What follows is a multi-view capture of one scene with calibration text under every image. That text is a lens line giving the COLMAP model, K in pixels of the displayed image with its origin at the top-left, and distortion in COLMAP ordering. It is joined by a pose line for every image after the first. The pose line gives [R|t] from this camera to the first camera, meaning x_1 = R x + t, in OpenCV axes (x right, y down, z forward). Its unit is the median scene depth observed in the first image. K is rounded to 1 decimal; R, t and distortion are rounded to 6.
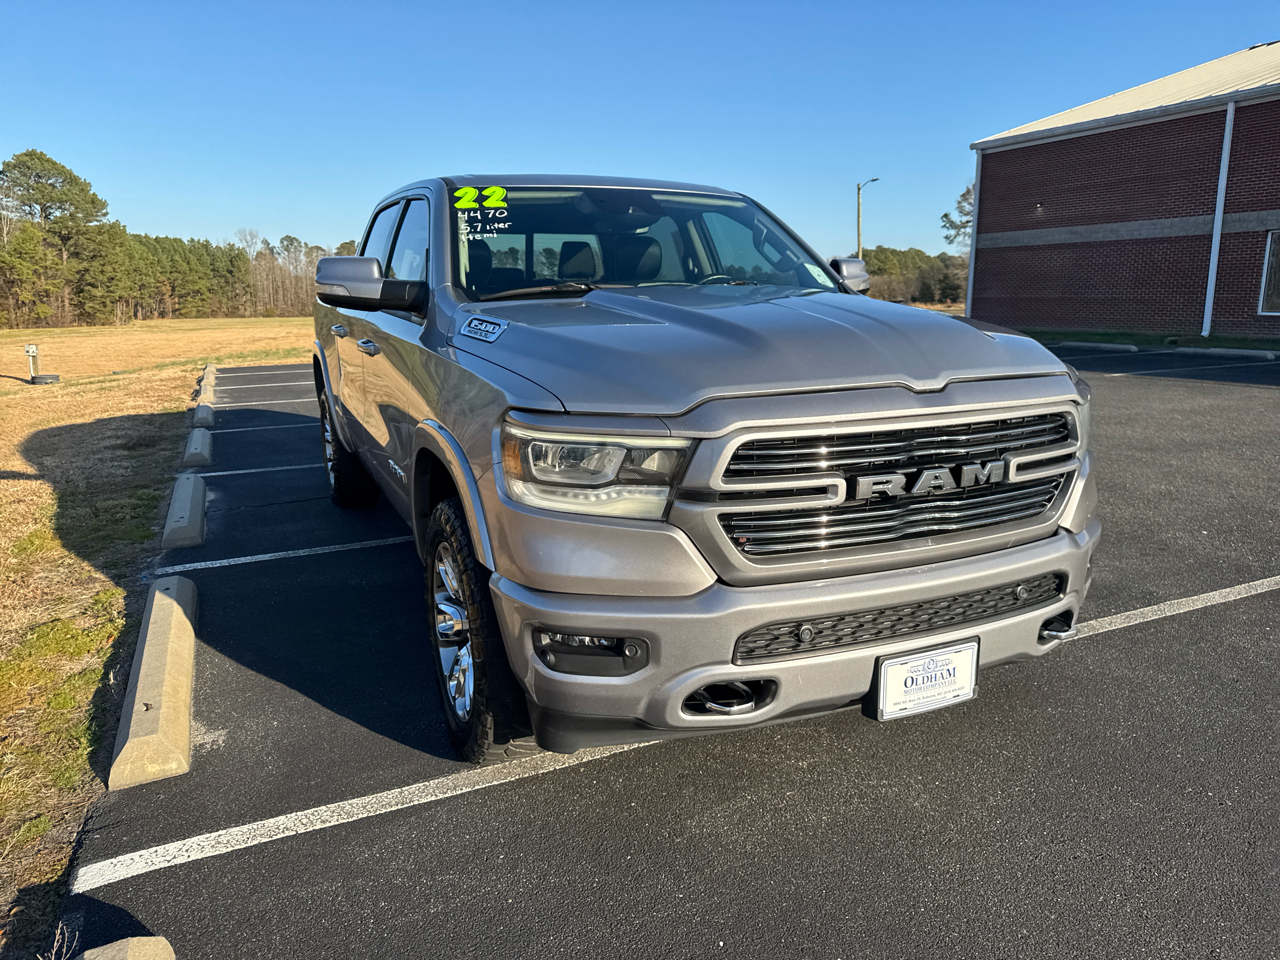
lens RADIAL K [[890.9, 0, 640.0], [0, 890.9, 480.0], [0, 0, 1]] dist [0.070014, -0.067892]
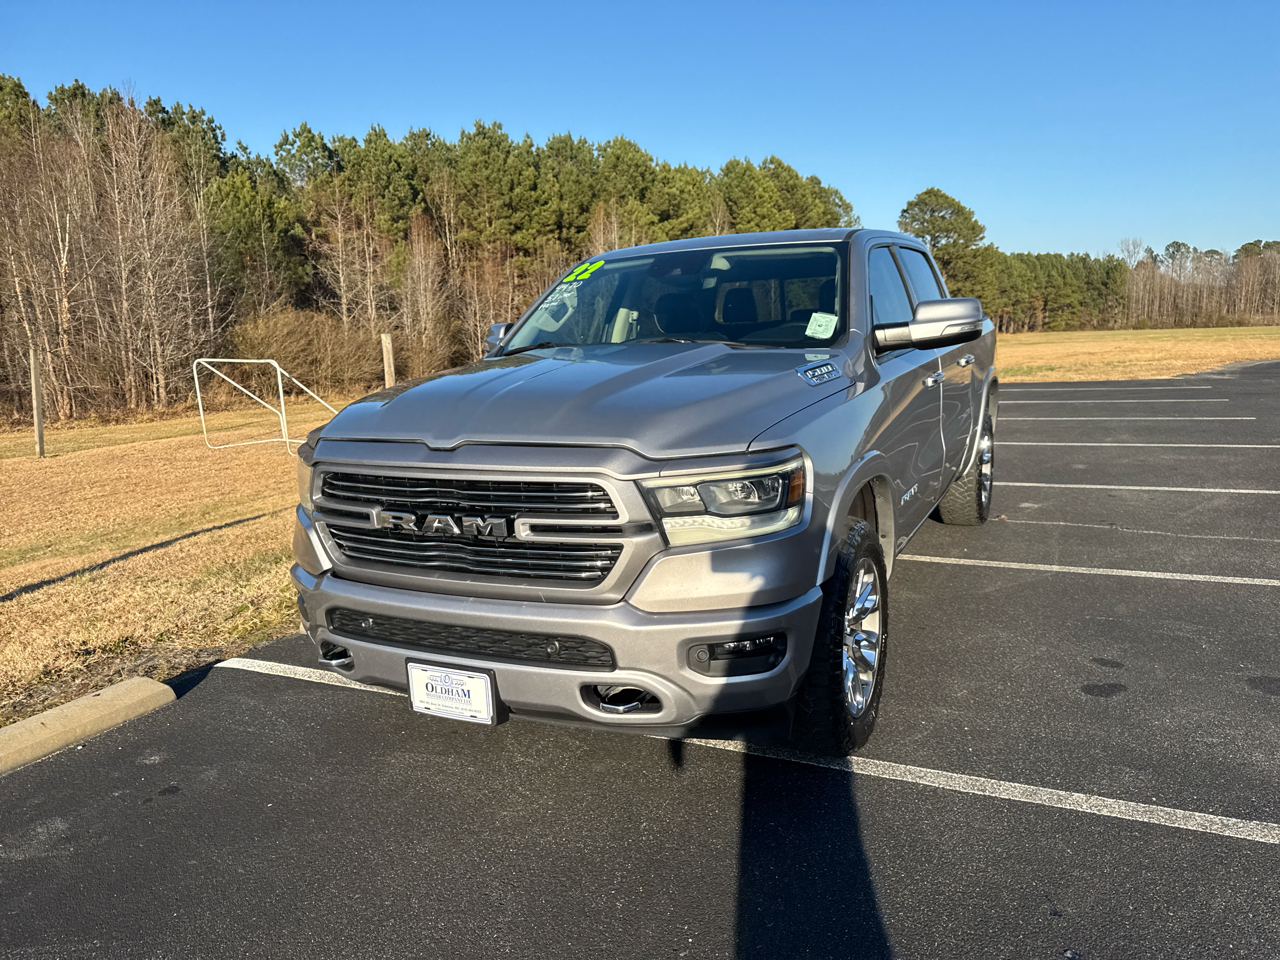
lens RADIAL K [[899.1, 0, 640.0], [0, 899.1, 480.0], [0, 0, 1]] dist [0.067288, -0.175607]
pose [[0.632848, 0.113975, -0.765841, 1.331172], [-0.124658, 0.991201, 0.044503, -0.136199], [0.764175, 0.067305, 0.641488, 0.402537]]
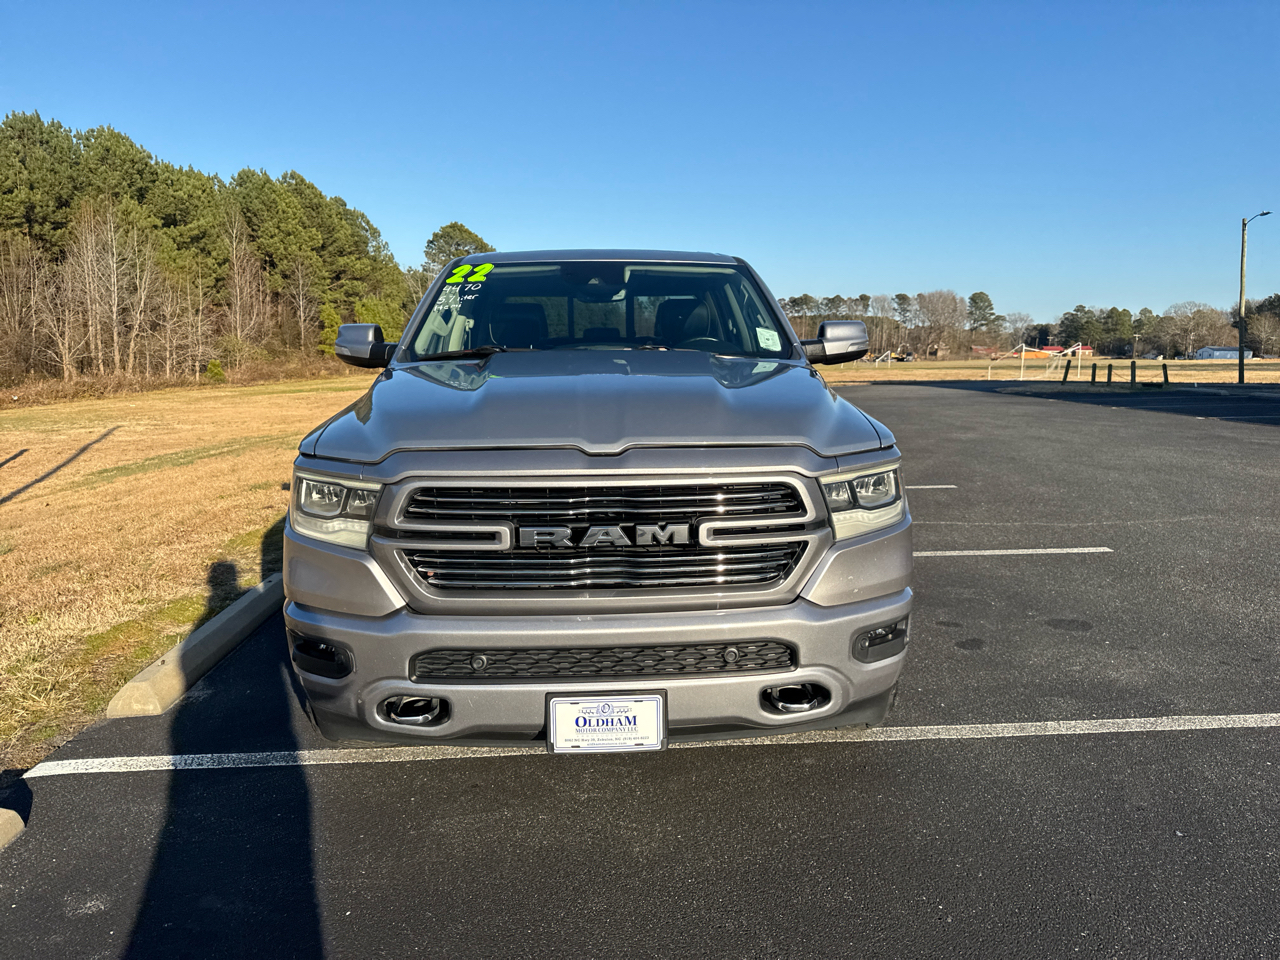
lens RADIAL K [[887.5, 0, 641.4], [0, 887.5, 469.2], [0, 0, 1]] dist [0.063158, -0.076822]
pose [[0.931434, 0.057890, -0.359275, 0.708847], [-0.079836, 0.995721, -0.046537, -0.032042], [0.355044, 0.072029, 0.932071, 0.005485]]
